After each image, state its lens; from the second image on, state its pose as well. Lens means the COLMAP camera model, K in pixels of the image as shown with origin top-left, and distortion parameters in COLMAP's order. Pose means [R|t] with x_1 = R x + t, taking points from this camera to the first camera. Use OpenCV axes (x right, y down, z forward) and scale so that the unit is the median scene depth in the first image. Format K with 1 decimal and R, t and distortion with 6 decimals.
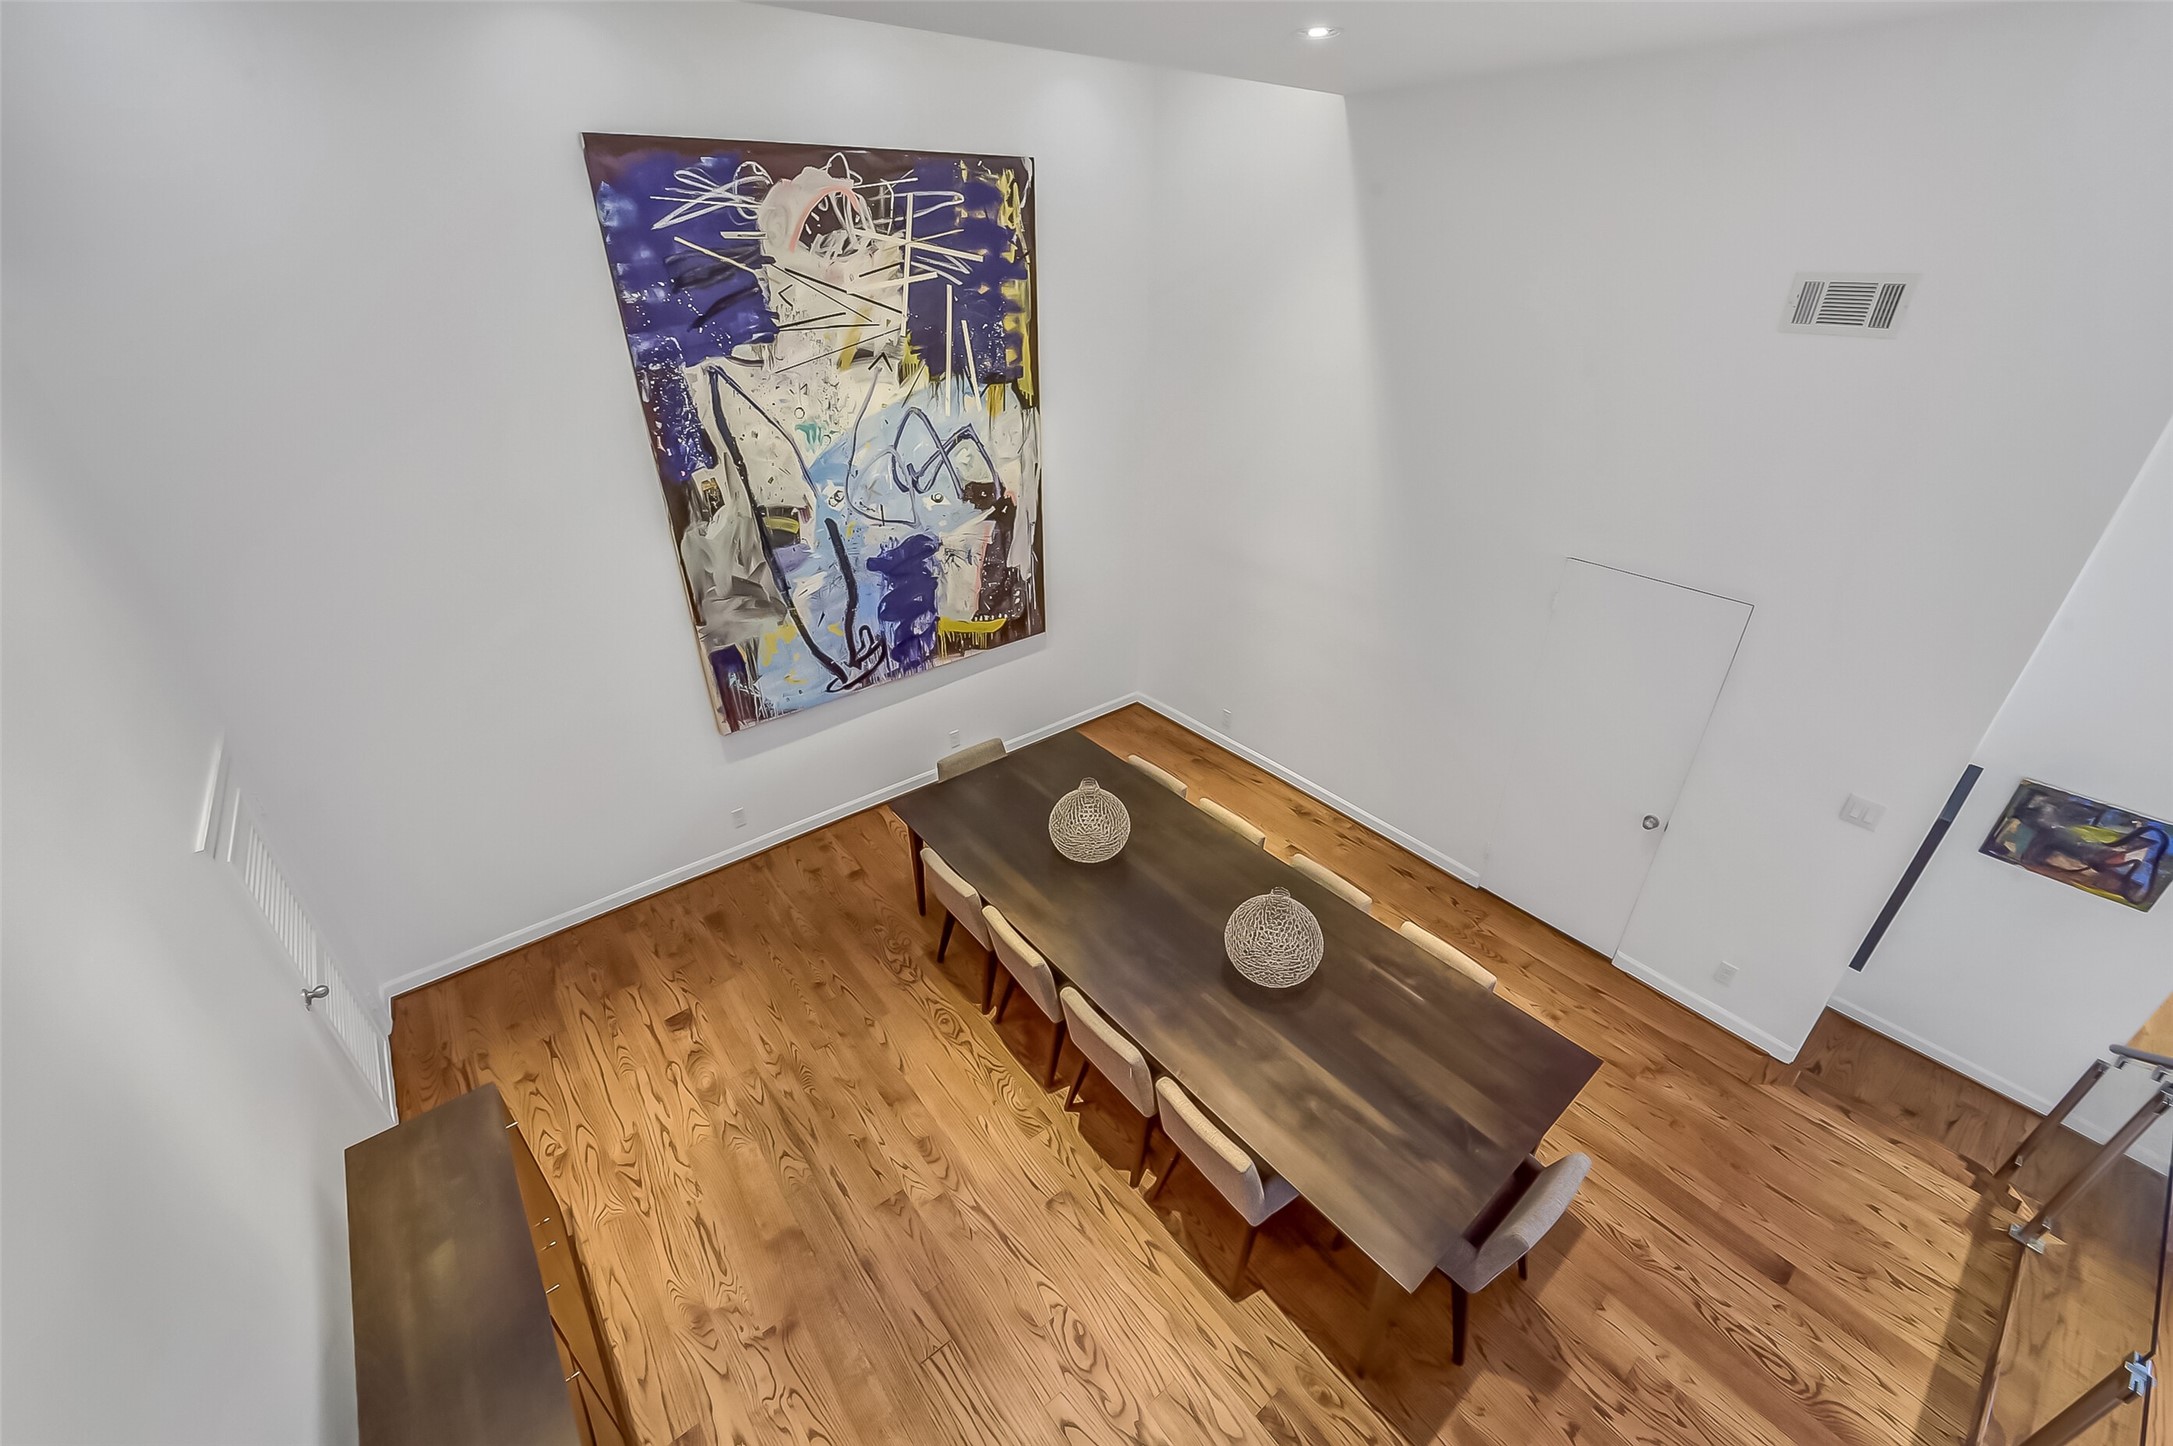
lens RADIAL K [[882.2, 0, 1081.0], [0, 882.2, 714.4], [0, 0, 1]] dist [-0.022378, 0.000324]
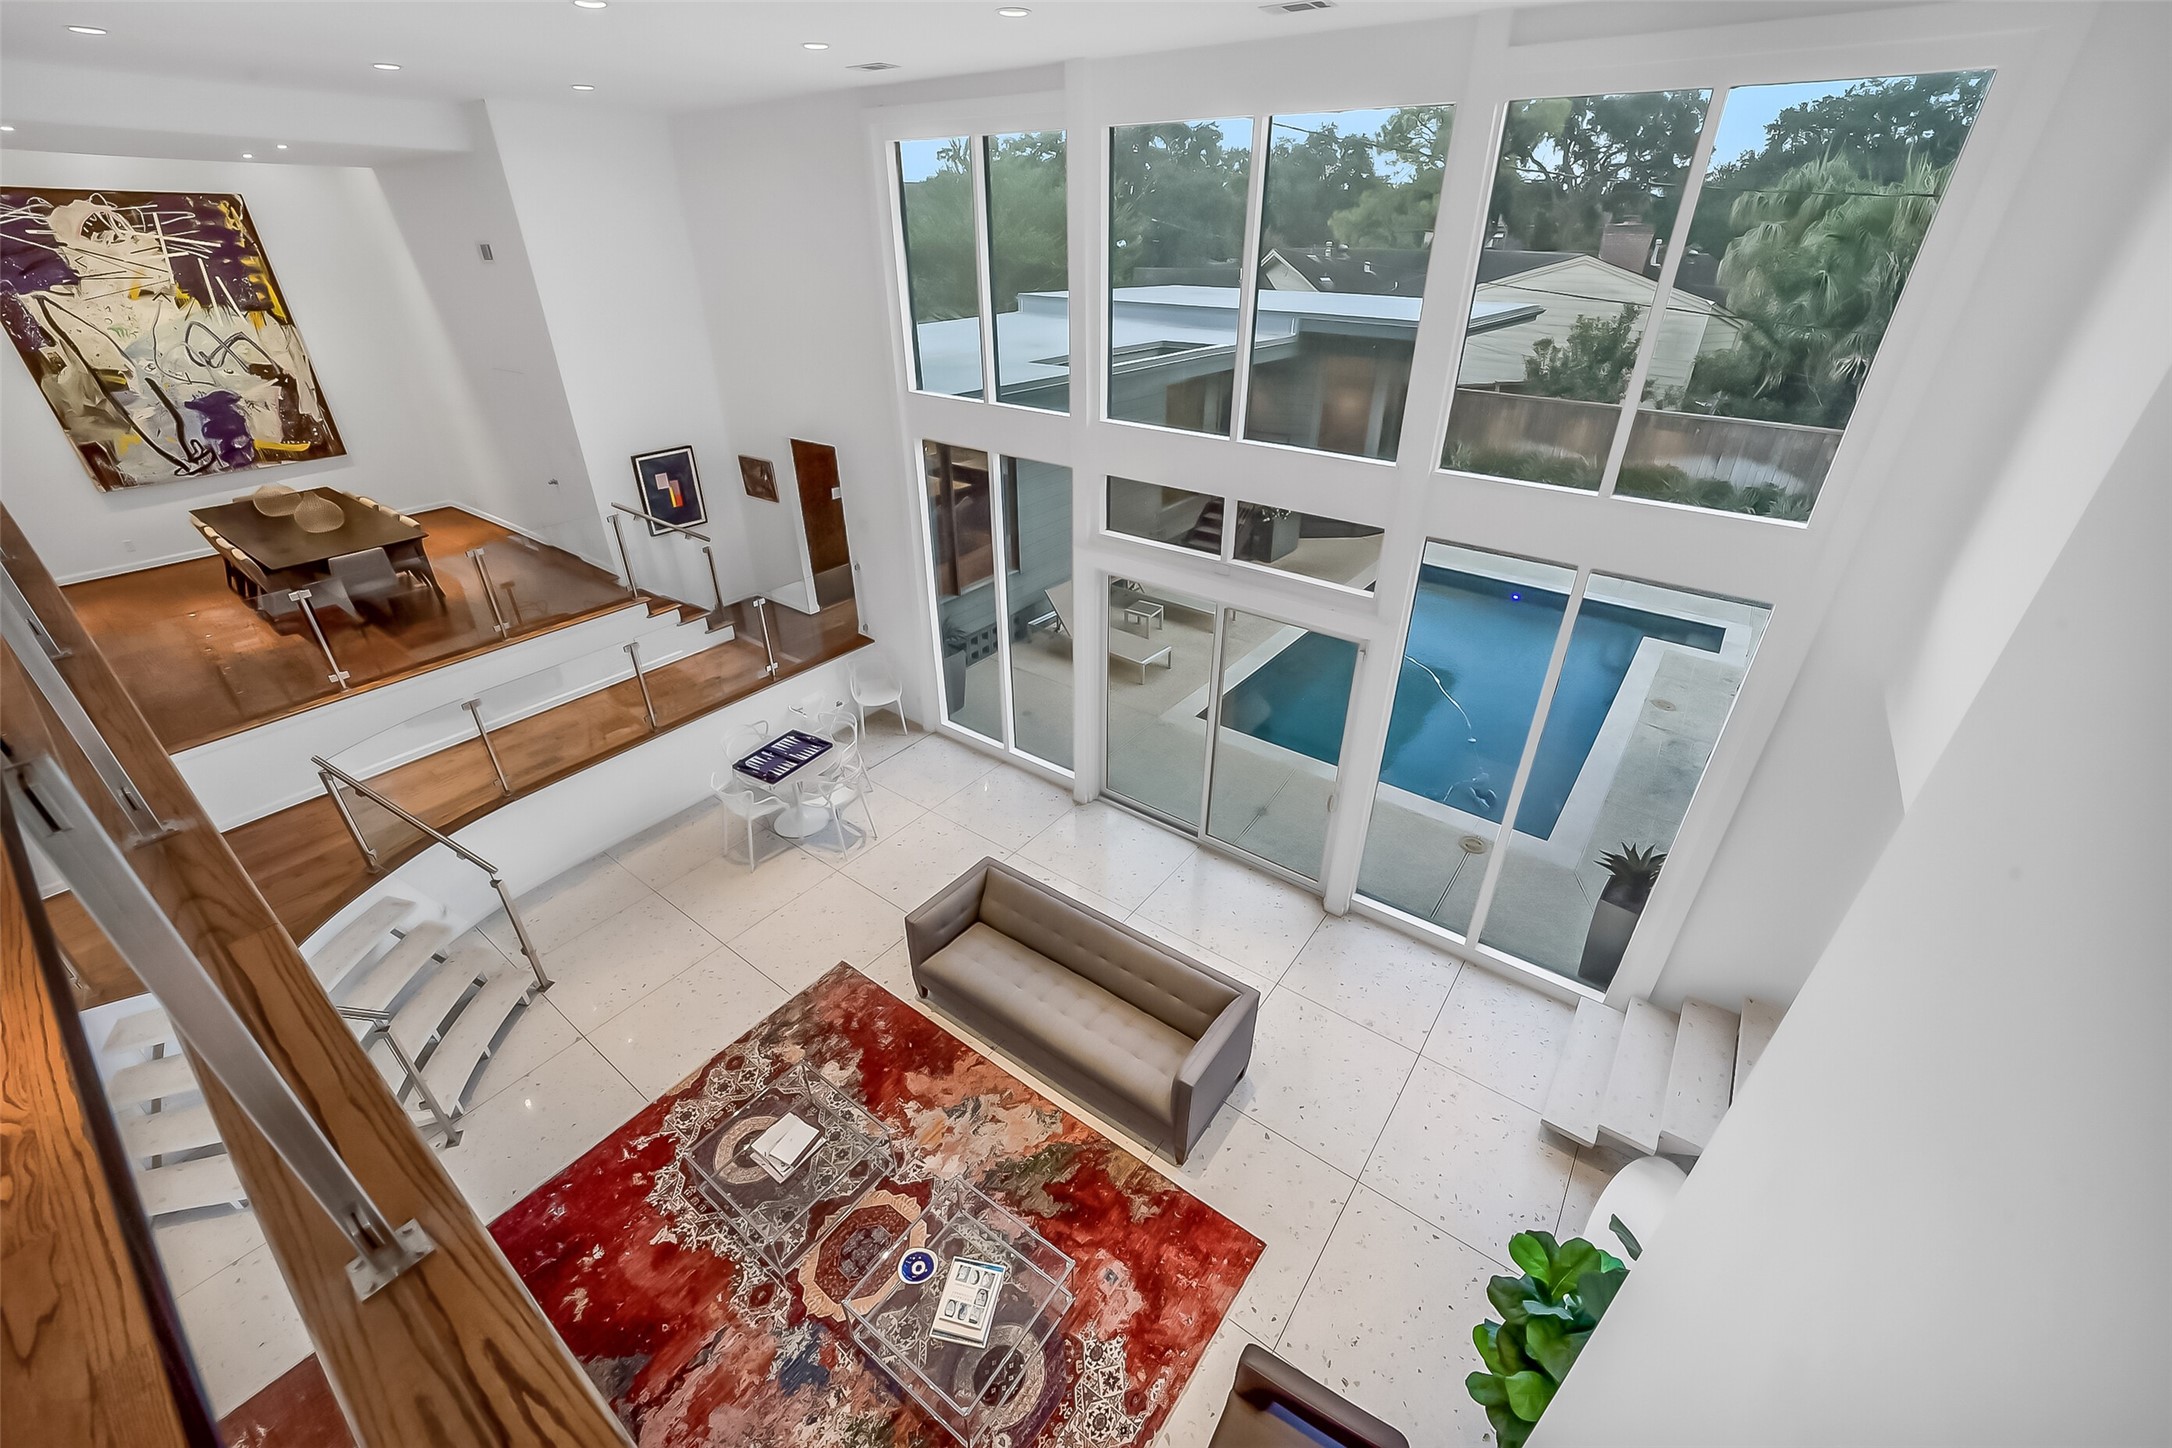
lens RADIAL K [[863.0, 0, 1094.0], [0, 863.0, 719.1], [0, 0, 1]] dist [-0.033707, 0.008180]
pose [[0.972533, -0.115747, 0.201944, 1.303647], [0.115335, 0.993230, 0.013843, 0.751878], [-0.202179, 0.009829, 0.979299, -1.252190]]
